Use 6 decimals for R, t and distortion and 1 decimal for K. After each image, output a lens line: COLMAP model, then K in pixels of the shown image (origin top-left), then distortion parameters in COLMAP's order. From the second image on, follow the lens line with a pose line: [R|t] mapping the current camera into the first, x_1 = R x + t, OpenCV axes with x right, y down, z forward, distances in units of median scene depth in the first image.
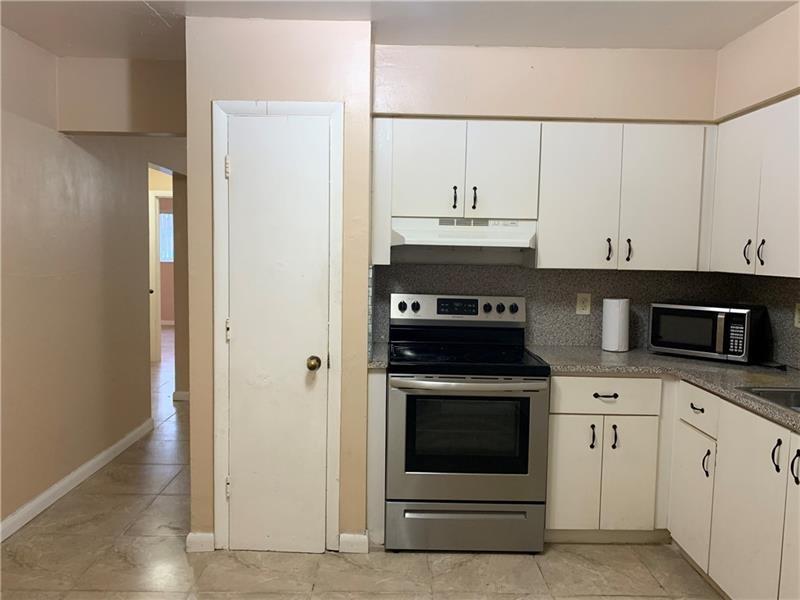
lens RADIAL K [[612.3, 0, 397.7], [0, 612.3, 294.2], [0, 0, 1]] dist [0.044708, -0.073036]
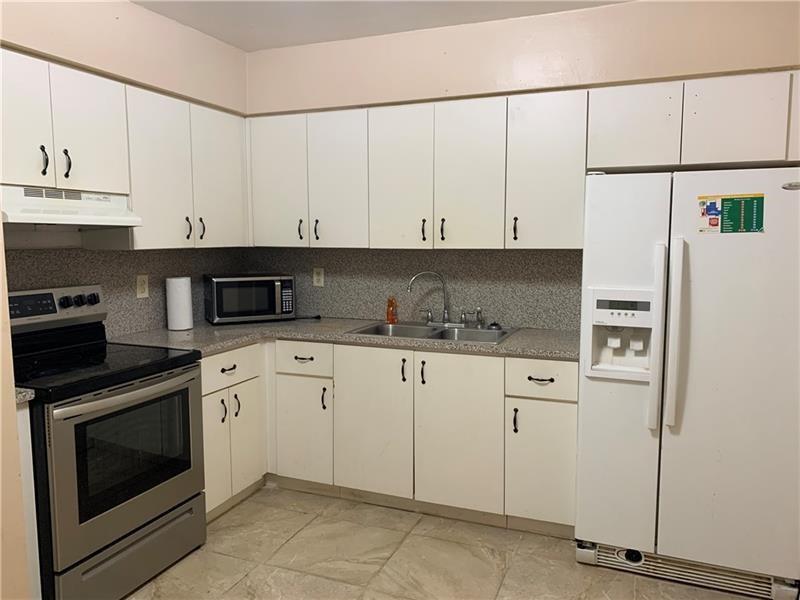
lens RADIAL K [[612.3, 0, 398.0], [0, 612.3, 299.1], [0, 0, 1]] dist [0.044708, -0.073036]
pose [[0.383117, -0.113665, 0.916680, -0.456184], [0.076113, 0.992910, 0.091307, -0.023560], [-0.920559, 0.034790, 0.389052, 0.303803]]
